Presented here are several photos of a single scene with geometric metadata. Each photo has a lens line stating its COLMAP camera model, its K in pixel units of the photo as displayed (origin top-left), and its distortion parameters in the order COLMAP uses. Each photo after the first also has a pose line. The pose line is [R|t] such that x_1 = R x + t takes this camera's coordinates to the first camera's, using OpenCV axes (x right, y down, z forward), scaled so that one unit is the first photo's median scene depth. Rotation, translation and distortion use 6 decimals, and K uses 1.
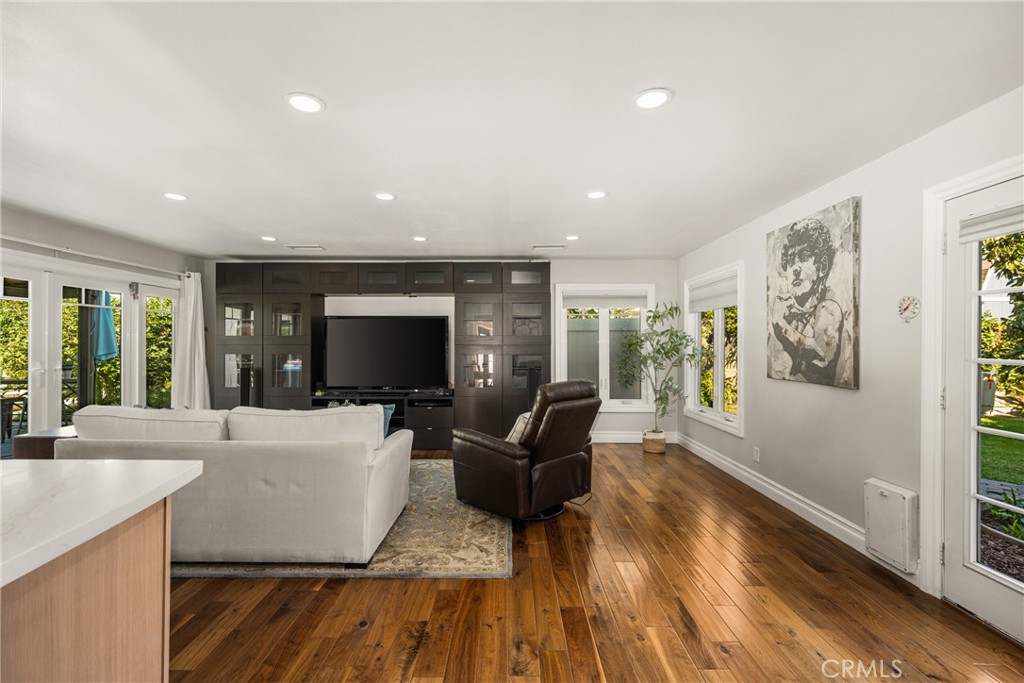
lens RADIAL K [[435.3, 0, 512.0], [0, 435.3, 341.5], [0, 0, 1]] dist [0.000456, 0.000134]
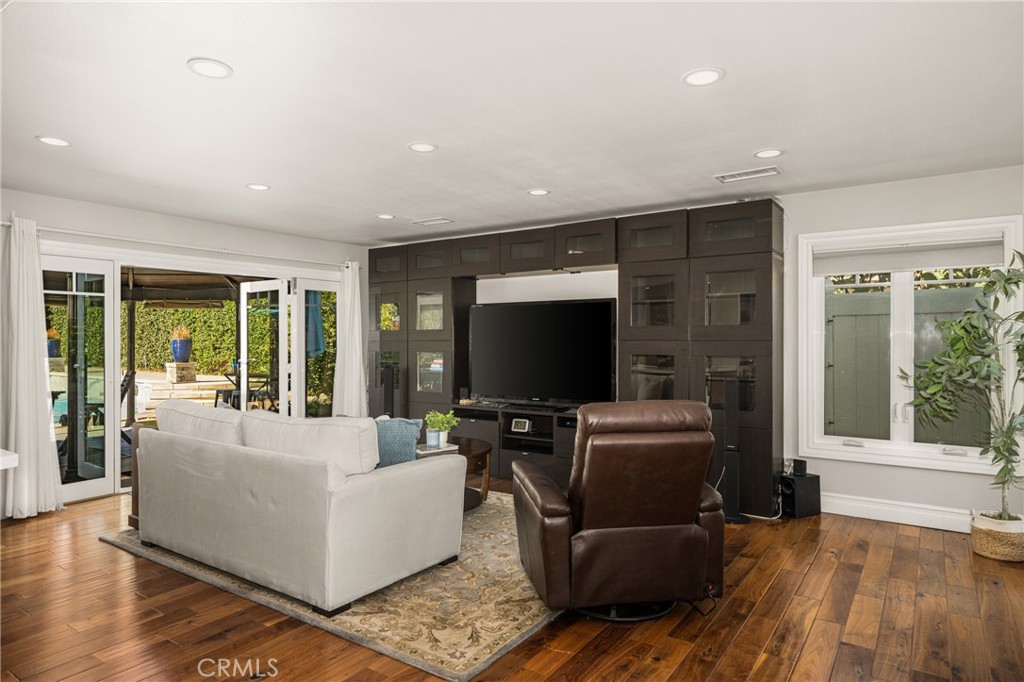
lens RADIAL K [[619.1, 0, 512.0], [0, 619.1, 341.0], [0, 0, 1]] dist [0.000505, 0.000683]
pose [[0.822686, -0.000465, -0.568496, 0.449905], [0.006939, 0.999933, 0.009224, -0.002885], [0.568454, -0.011533, 0.822634, 0.184814]]
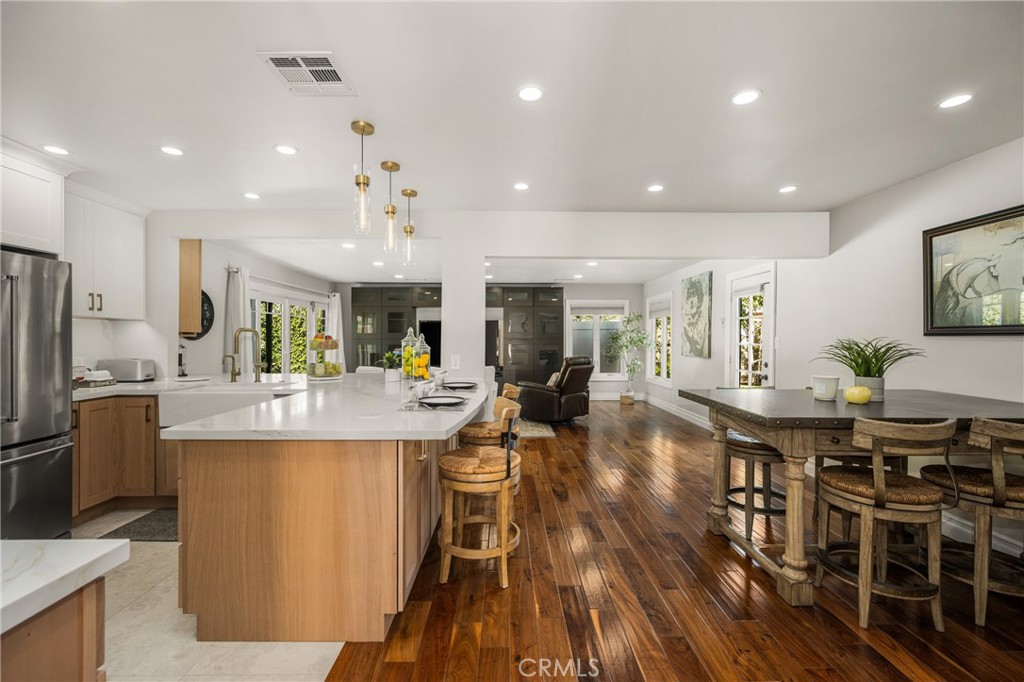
lens RADIAL K [[422.0, 0, 512.0], [0, 422.0, 341.0], [0, 0, 1]] dist [0.001351, 0.000039]
pose [[0.999992, -0.002195, 0.003253, -0.179313], [0.002147, 0.999889, 0.014710, -0.009872], [-0.003285, -0.014703, 0.999887, -0.942463]]
